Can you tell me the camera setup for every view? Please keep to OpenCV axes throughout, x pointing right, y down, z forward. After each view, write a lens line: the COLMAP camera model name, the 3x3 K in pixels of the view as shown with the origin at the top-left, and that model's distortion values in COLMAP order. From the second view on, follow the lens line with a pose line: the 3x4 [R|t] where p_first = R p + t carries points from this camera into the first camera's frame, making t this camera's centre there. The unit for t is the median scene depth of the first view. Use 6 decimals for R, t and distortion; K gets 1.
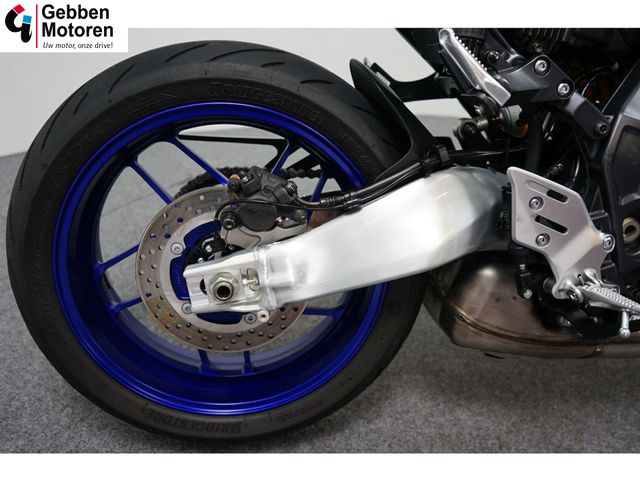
lens RADIAL K [[521.9, 0, 320.0], [0, 521.9, 240.0], [0, 0, 1]] dist [-0.011772, -0.006235]
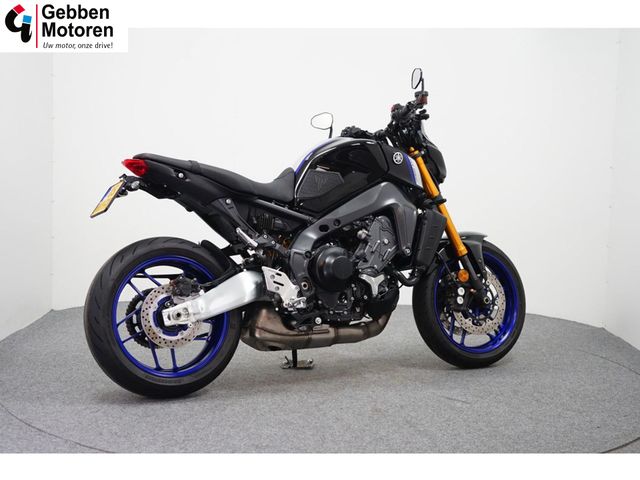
lens RADIAL K [[972.1, 0, 320.0], [0, 972.1, 240.0], [0, 0, 1]] dist [-0.020919, -0.014024]
pose [[0.920752, -0.065327, 0.384640, -1.475329], [0.206908, 0.917583, -0.339456, 1.673085], [-0.330763, 0.392140, 0.858383, -3.979449]]
